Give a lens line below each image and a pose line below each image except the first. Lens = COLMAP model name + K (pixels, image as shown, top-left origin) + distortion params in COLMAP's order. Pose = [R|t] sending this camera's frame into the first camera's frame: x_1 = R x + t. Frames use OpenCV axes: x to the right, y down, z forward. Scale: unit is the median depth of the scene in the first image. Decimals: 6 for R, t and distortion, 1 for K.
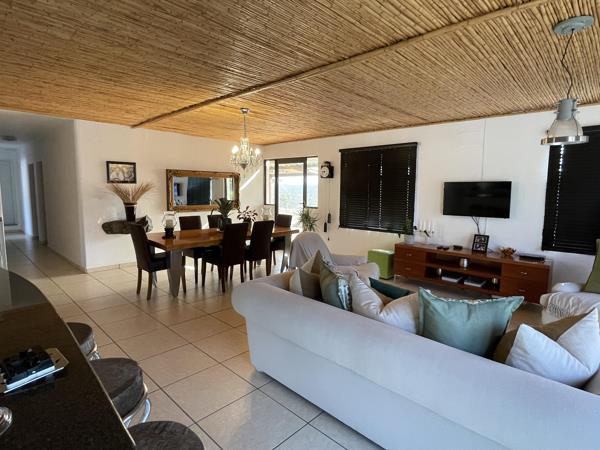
lens RADIAL K [[330.3, 0, 300.0], [0, 330.3, 225.0], [0, 0, 1]] dist [0.000940, -0.000147]
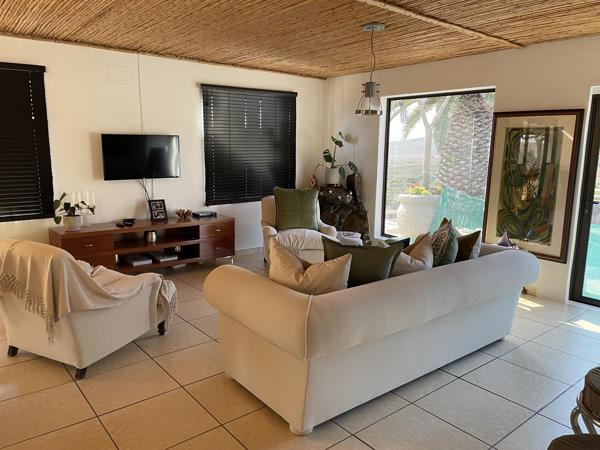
lens RADIAL K [[453.5, 0, 300.9], [0, 453.5, 222.2], [0, 0, 1]] dist [0.097280, -0.118025]
pose [[0.120319, -0.176493, 0.976920, -0.546095], [0.098949, 0.981301, 0.165098, -0.069737], [-0.987792, 0.076800, 0.135533, 0.496458]]
